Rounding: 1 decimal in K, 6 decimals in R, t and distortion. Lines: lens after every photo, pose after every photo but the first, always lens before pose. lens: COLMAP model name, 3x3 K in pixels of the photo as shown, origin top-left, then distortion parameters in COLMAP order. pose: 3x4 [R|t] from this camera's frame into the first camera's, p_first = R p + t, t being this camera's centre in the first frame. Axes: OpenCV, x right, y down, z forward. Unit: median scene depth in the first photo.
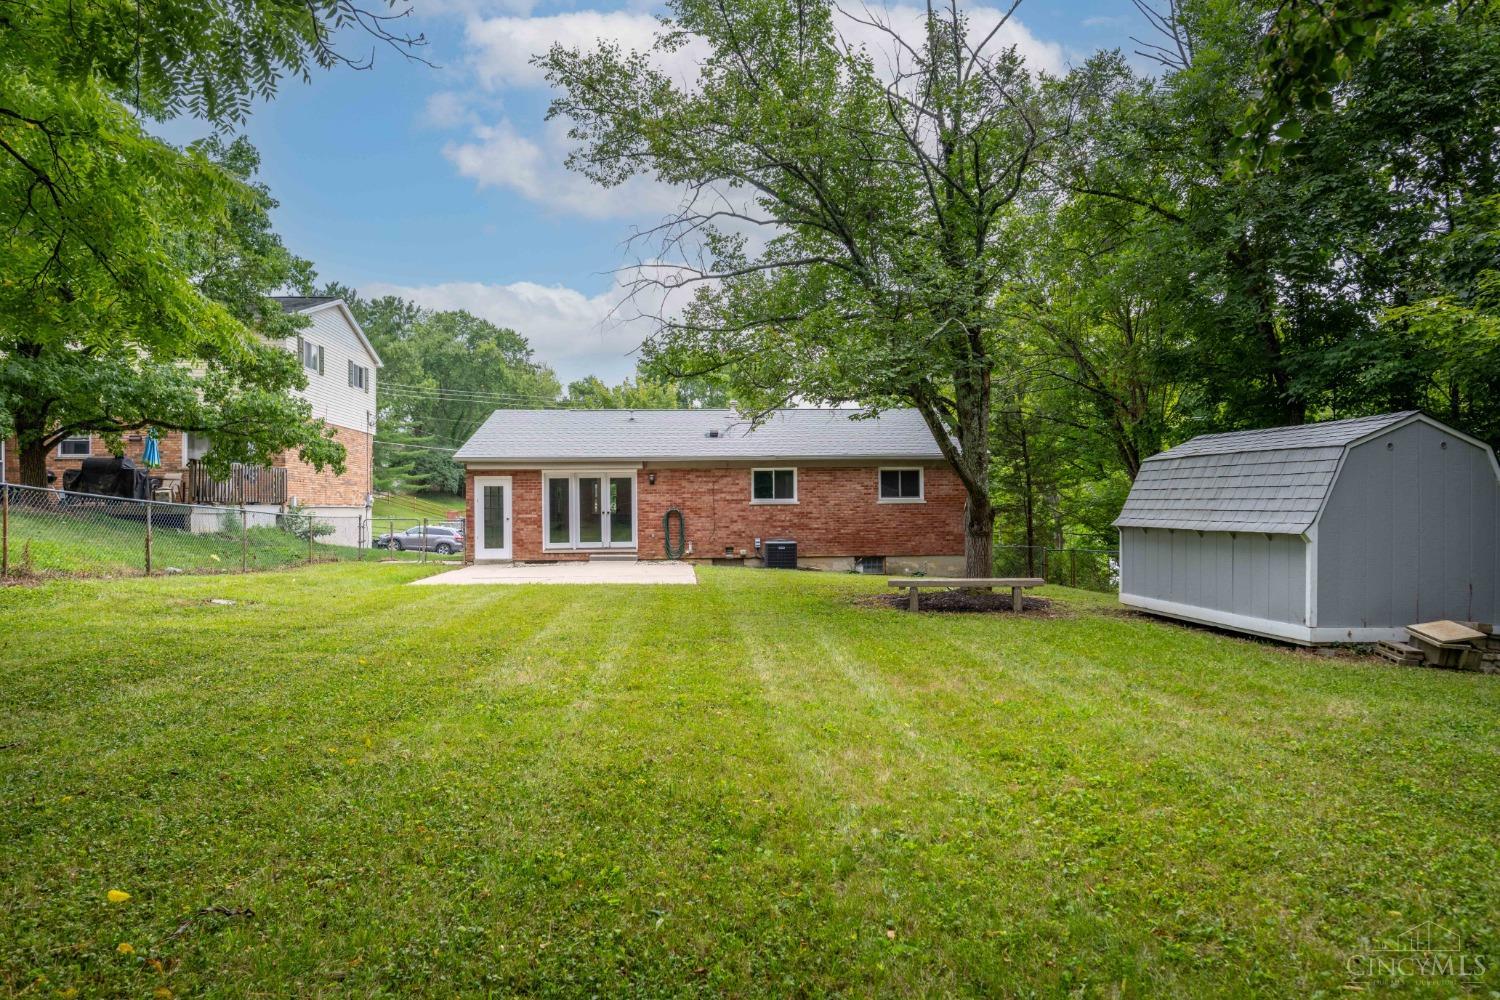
lens RADIAL K [[902.6, 0, 750.0], [0, 902.6, 500.0], [0, 0, 1]] dist [0.000634, -0.000113]
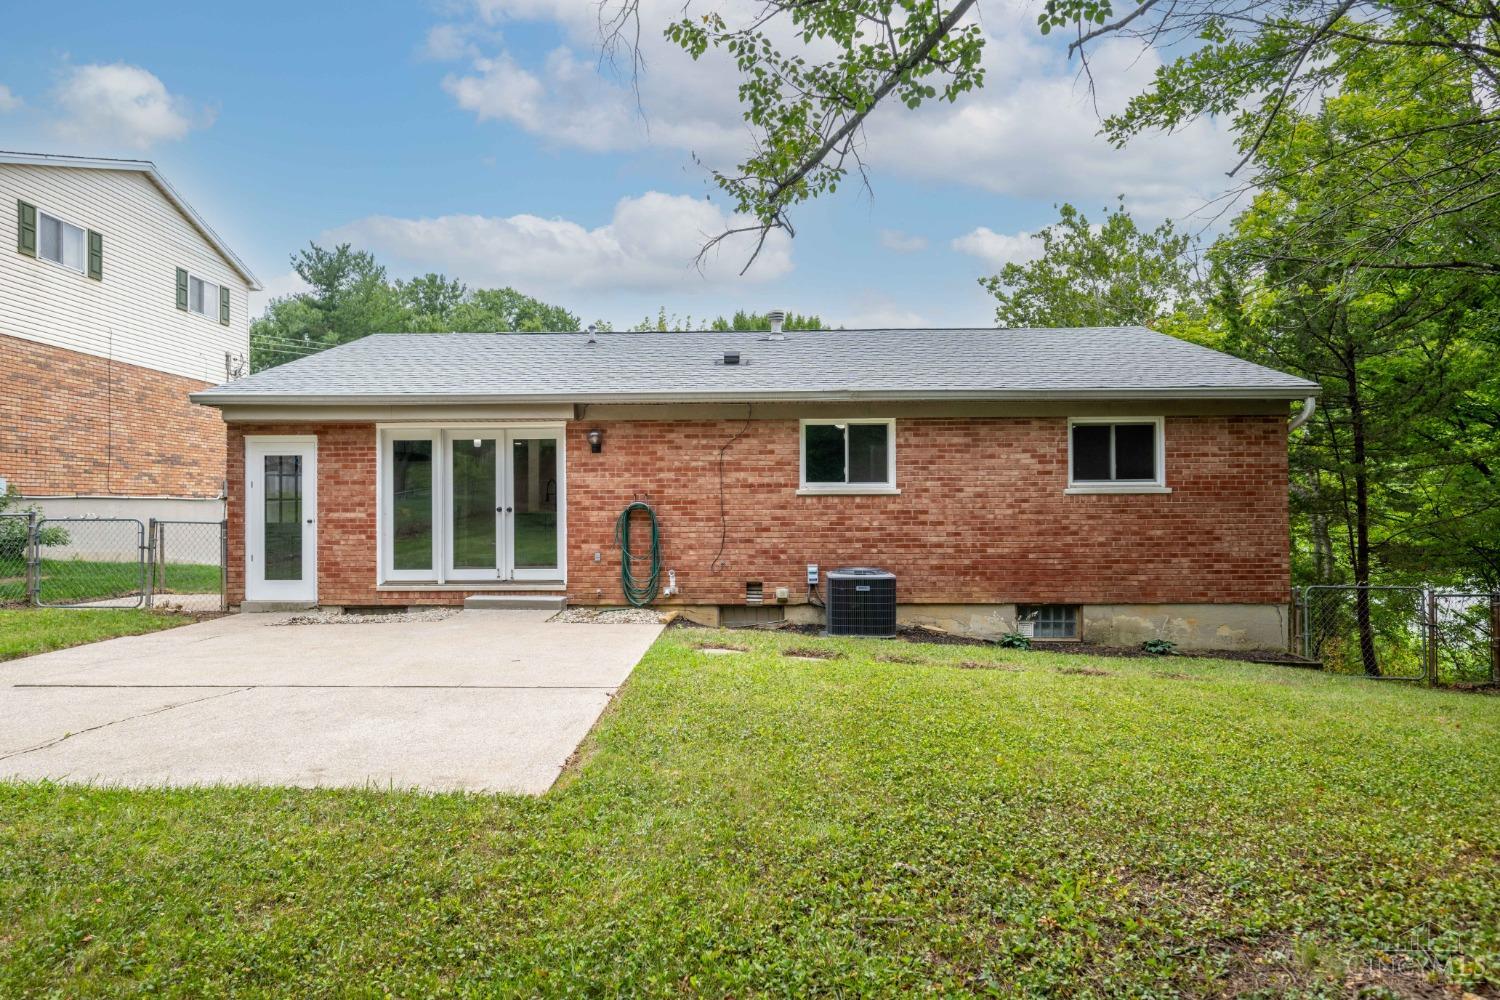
lens RADIAL K [[902.6, 0, 750.0], [0, 902.6, 500.0], [0, 0, 1]] dist [0.000634, -0.000113]
pose [[0.996161, 0.004348, -0.087428, 0.017308], [-0.004276, 0.999990, 0.001003, 0.007718], [0.087431, -0.000626, 0.996170, 0.519202]]
